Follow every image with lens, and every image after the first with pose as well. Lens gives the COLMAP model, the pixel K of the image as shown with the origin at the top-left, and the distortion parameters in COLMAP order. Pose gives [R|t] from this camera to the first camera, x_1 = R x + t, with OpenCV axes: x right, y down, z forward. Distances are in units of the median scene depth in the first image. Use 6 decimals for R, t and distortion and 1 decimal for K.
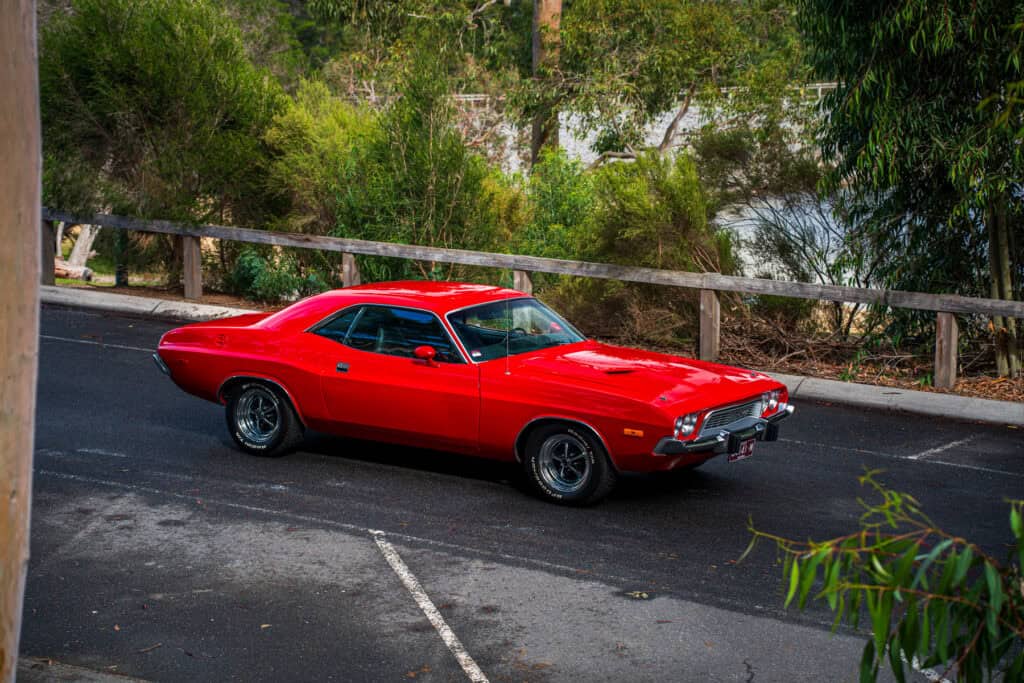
lens RADIAL K [[1686.4, 0, 509.7], [0, 1686.4, 342.9], [0, 0, 1]] dist [0.416273, 0.000000]
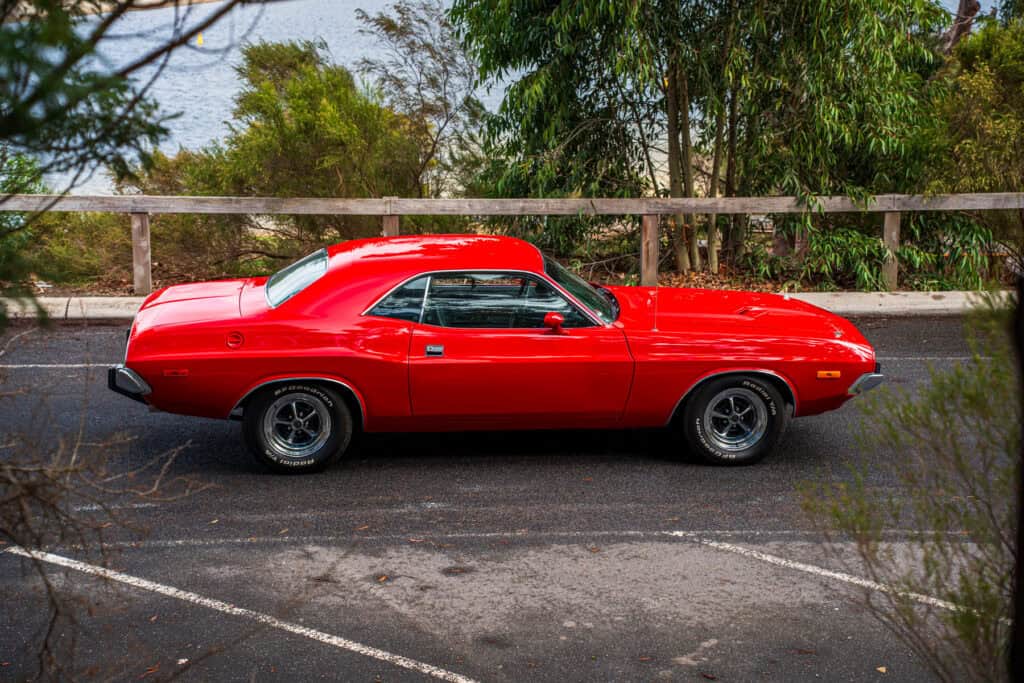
lens RADIAL K [[1686.4, 0, 511.6], [0, 1686.4, 343.2], [0, 0, 1]] dist [0.416273, 0.000000]
pose [[0.834110, -0.141807, 0.533059, -0.574017], [0.110257, 0.989749, 0.090771, -0.067684], [-0.540467, -0.016940, 0.841195, 0.323591]]
